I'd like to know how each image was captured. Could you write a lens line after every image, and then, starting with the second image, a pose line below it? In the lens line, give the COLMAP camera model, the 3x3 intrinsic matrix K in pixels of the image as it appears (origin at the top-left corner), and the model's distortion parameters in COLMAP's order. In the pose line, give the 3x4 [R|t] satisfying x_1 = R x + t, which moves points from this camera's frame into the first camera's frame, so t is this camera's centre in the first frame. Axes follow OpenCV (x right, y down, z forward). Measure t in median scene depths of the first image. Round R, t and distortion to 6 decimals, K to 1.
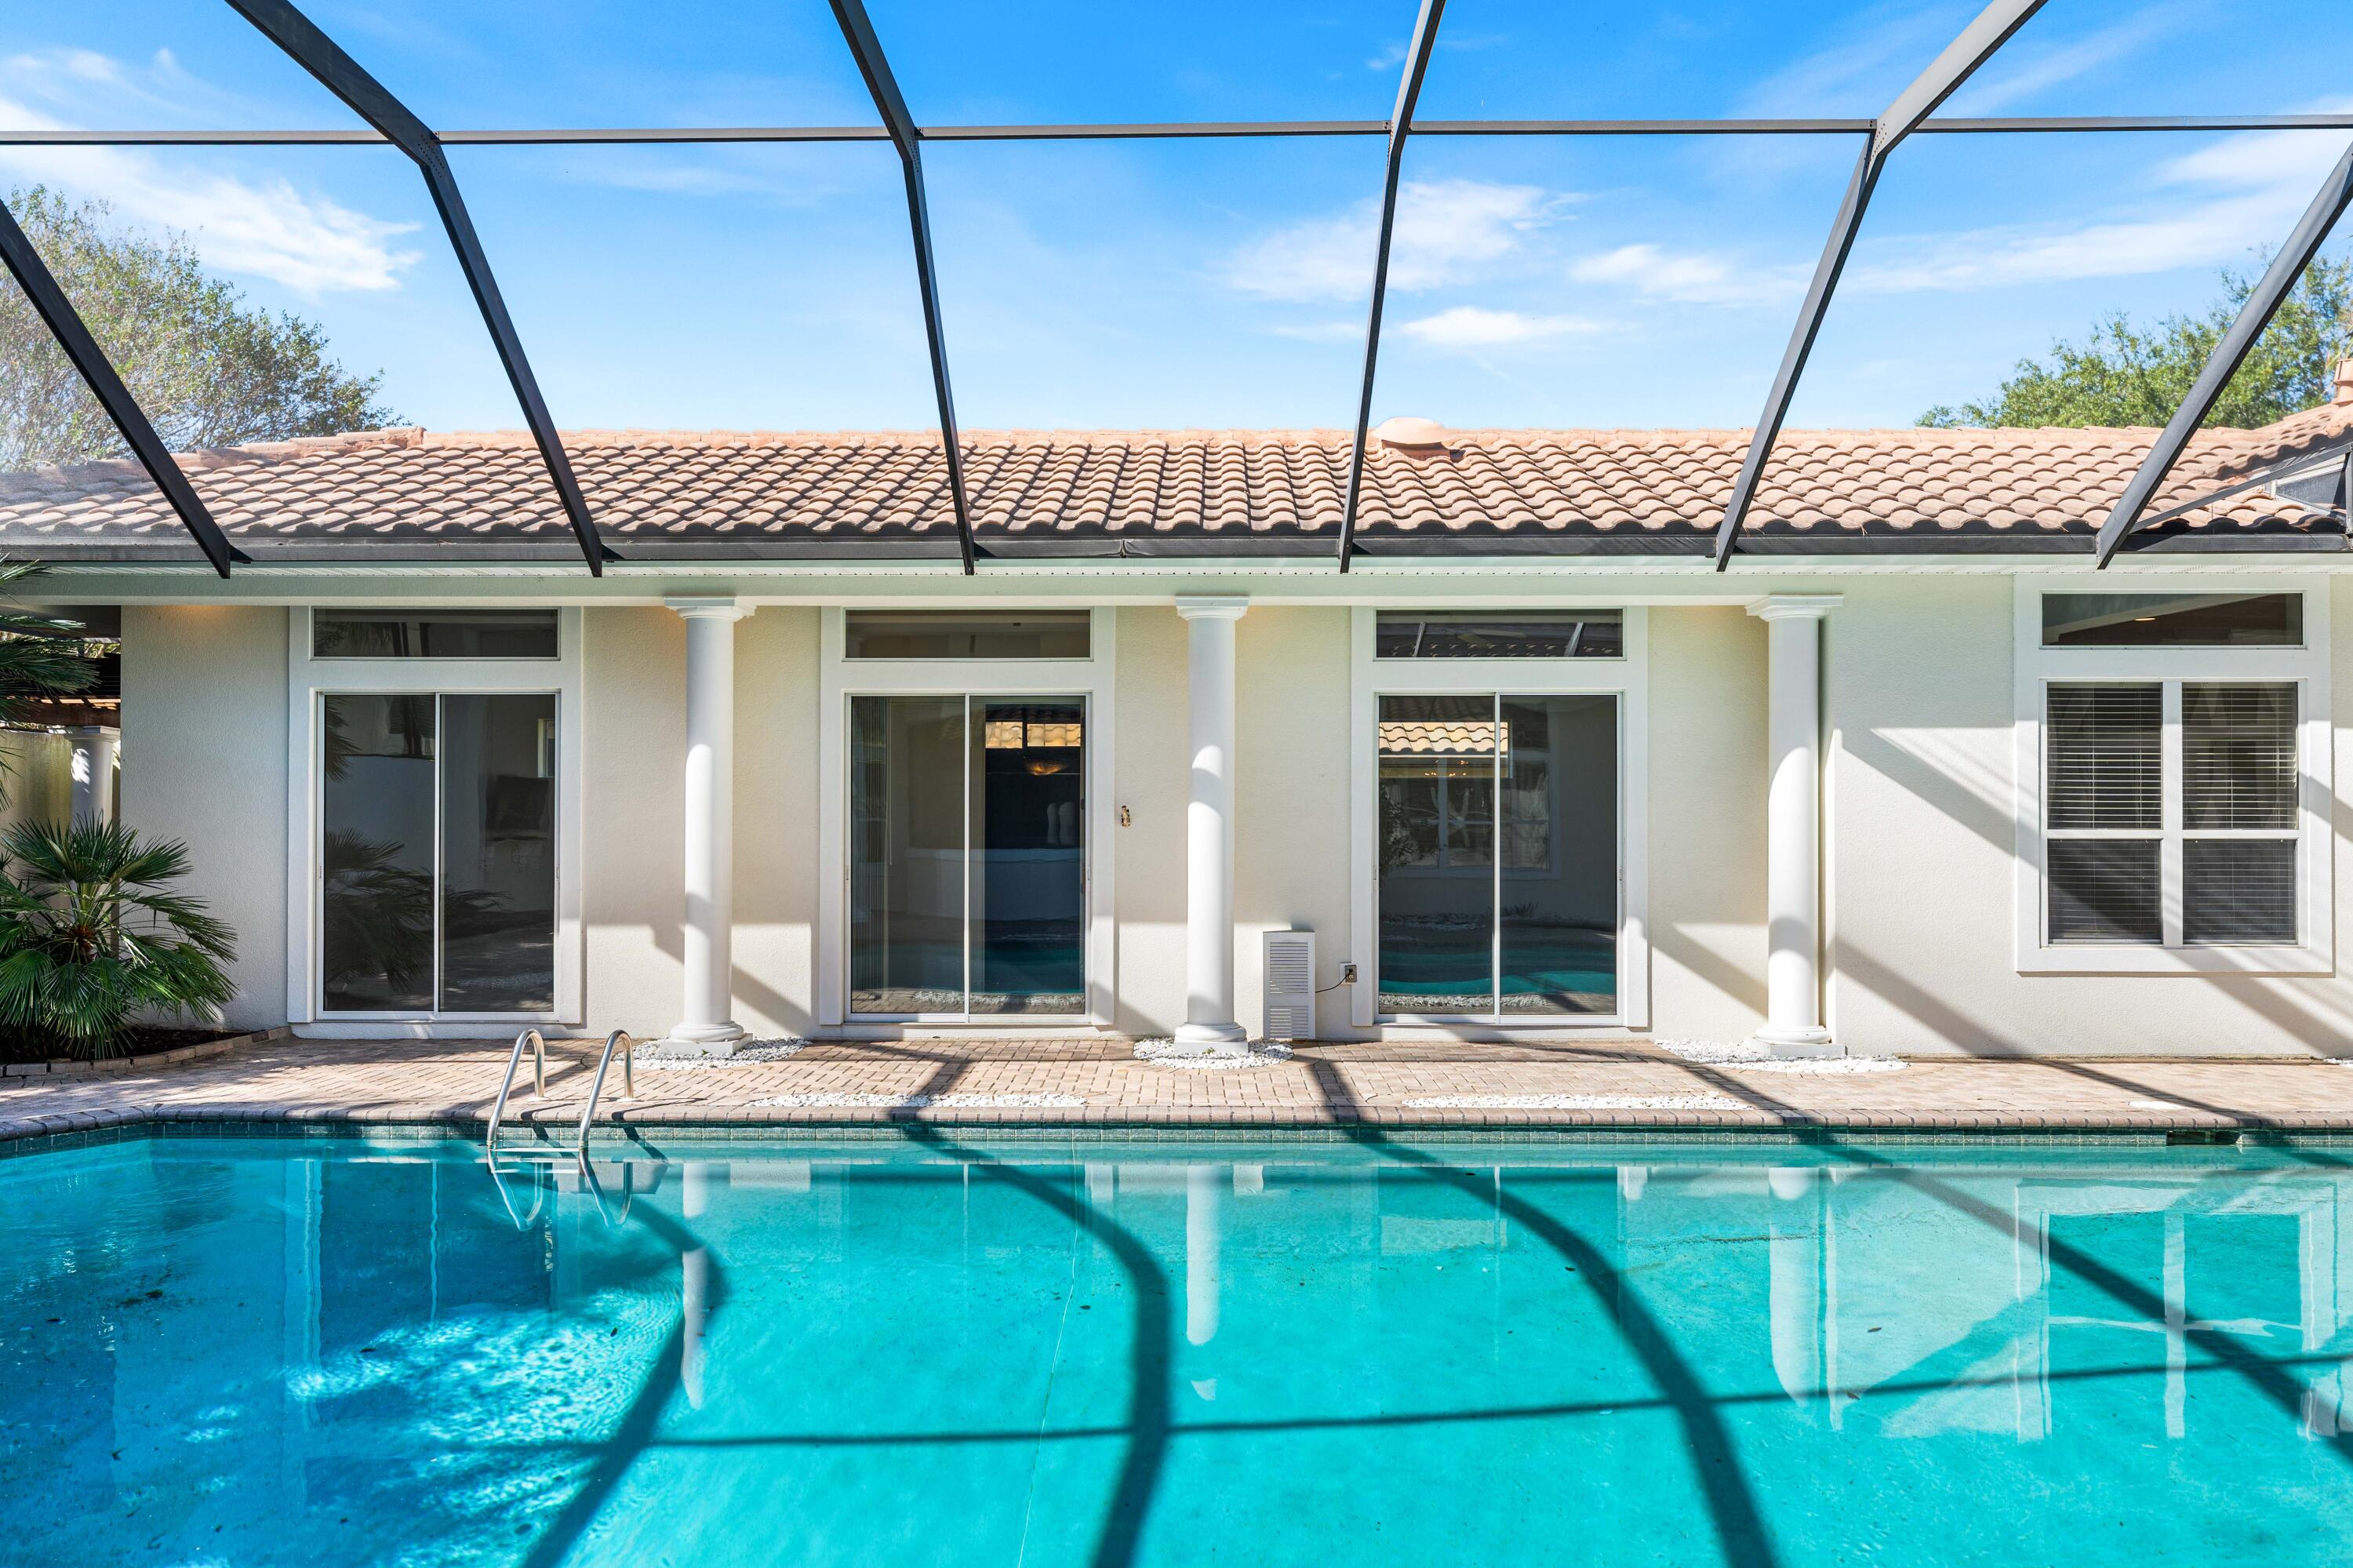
lens RADIAL K [[1768.7, 0, 1176.5], [0, 1768.7, 784.0], [0, 0, 1]] dist [0.041574, 0.000463]
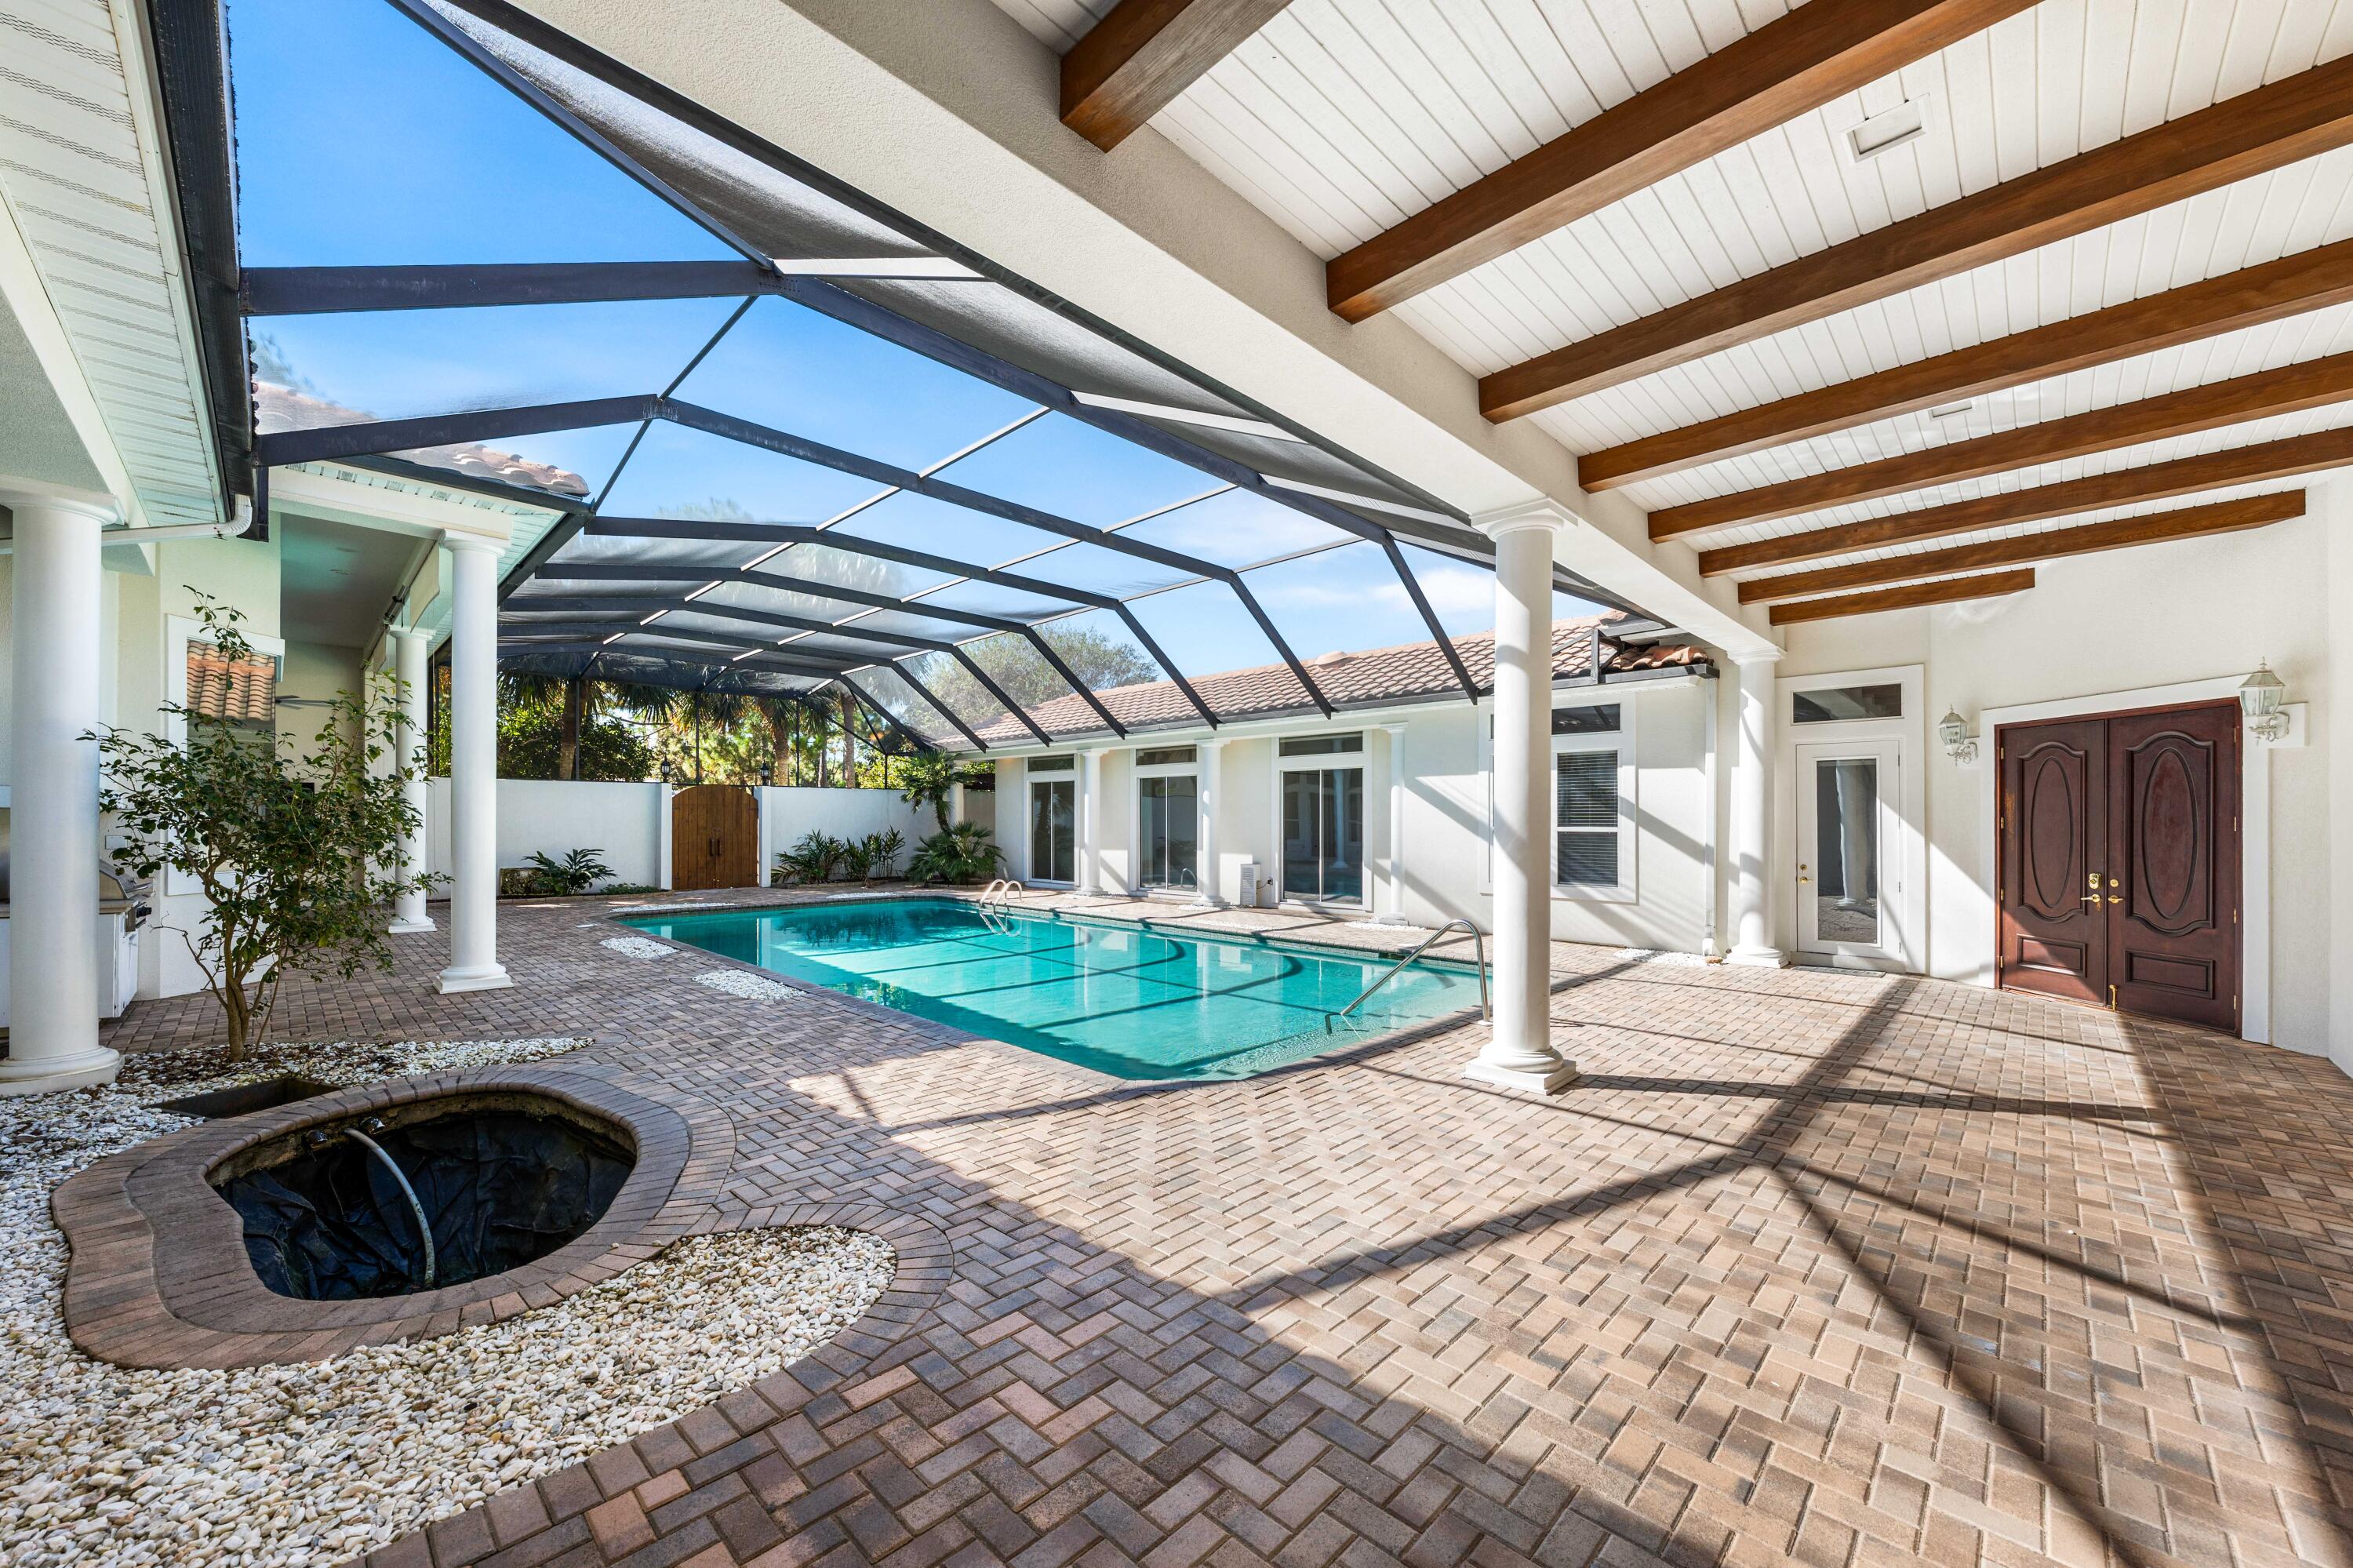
lens RADIAL K [[875.9, 0, 1179.5], [0, 875.9, 798.0], [0, 0, 1]] dist [-0.009741, -0.000209]
pose [[0.722383, -0.015894, -0.691310, 0.868428], [0.011950, 0.999873, -0.010502, -0.001612], [0.691389, -0.000675, 0.722482, 0.001667]]
